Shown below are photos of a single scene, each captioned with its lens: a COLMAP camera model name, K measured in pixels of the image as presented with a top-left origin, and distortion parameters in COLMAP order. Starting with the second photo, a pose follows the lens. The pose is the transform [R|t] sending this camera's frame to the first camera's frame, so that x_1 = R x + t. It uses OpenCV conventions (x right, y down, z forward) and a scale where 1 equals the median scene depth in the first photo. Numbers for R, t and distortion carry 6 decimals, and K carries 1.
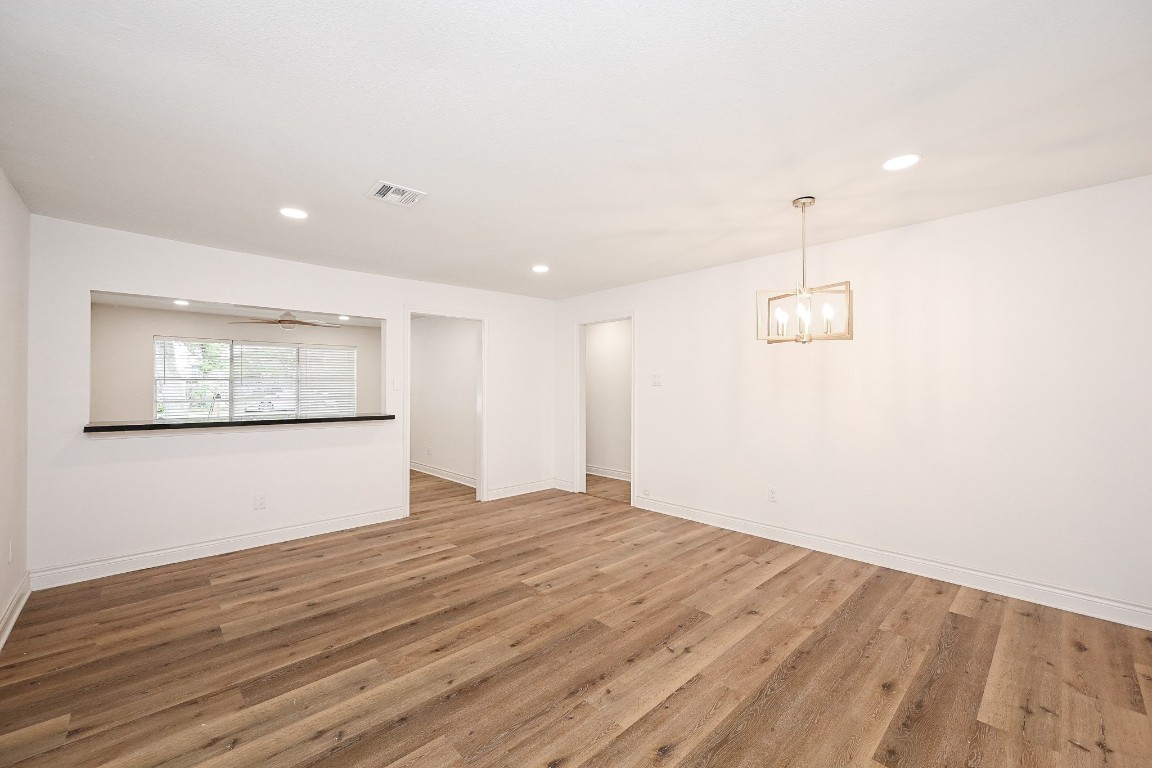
lens RADIAL K [[466.1, 0, 576.0], [0, 466.1, 384.0], [0, 0, 1]] dist [-0.000620, -0.000074]
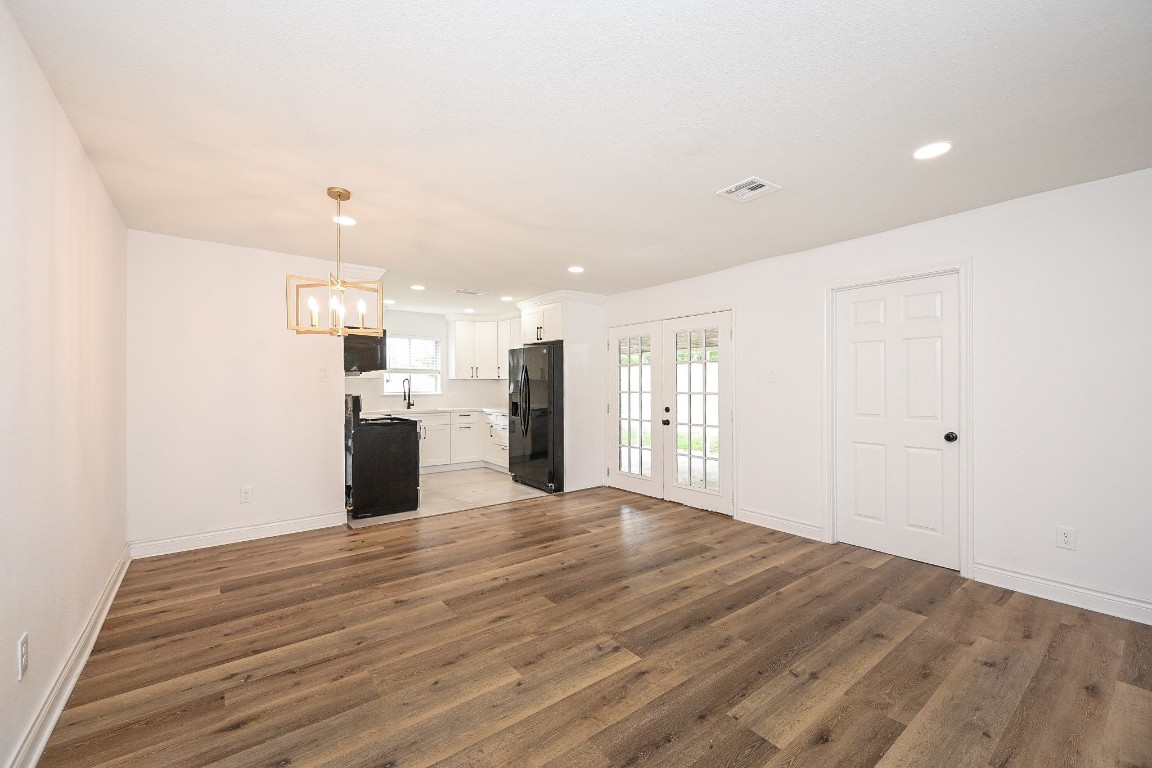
lens RADIAL K [[466.1, 0, 576.0], [0, 466.1, 384.0], [0, 0, 1]] dist [-0.000620, -0.000074]
pose [[-0.995465, 0.002962, 0.095086, -0.090507], [0.001800, 0.999923, -0.012311, 0.022999], [-0.095115, -0.012084, -0.995393, 1.725603]]
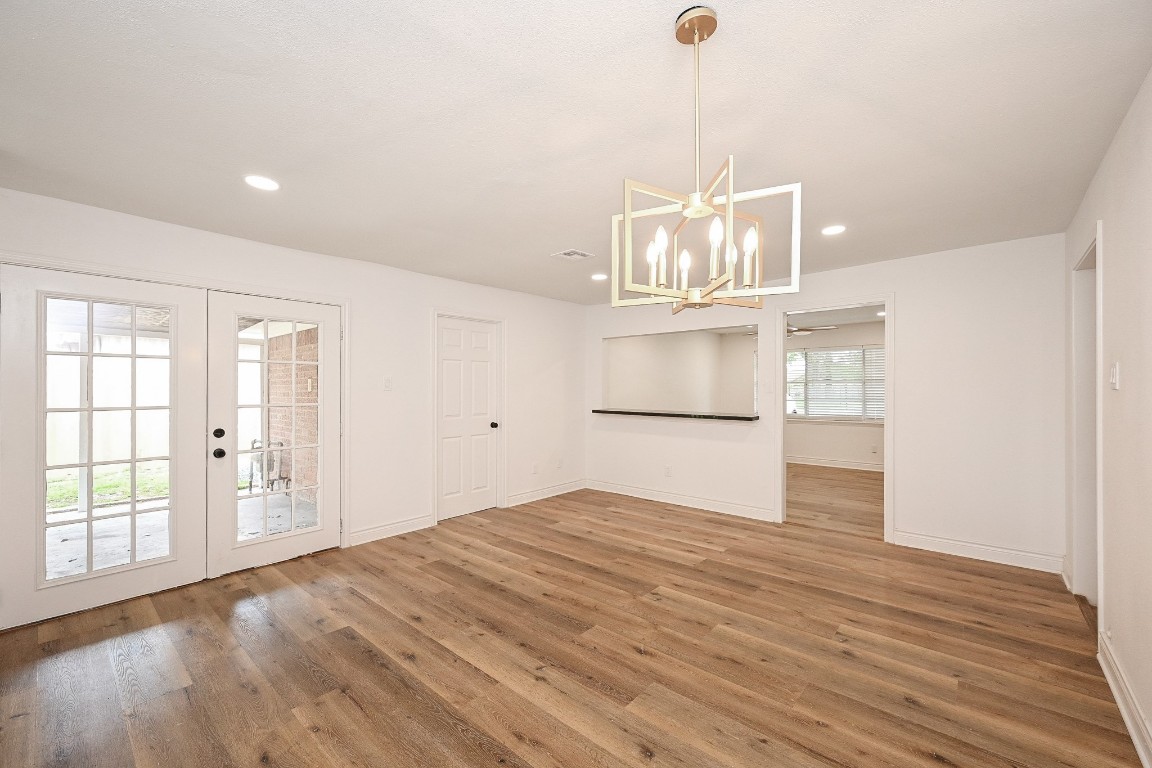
lens RADIAL K [[464.3, 0, 571.6], [0, 464.3, 385.5], [0, 0, 1]] dist [0.000784, 0.000081]
pose [[0.087836, -0.004304, -0.996126, 0.868332], [0.008021, 0.999961, -0.003614, -0.004127], [0.996103, -0.007673, 0.087868, 0.735449]]
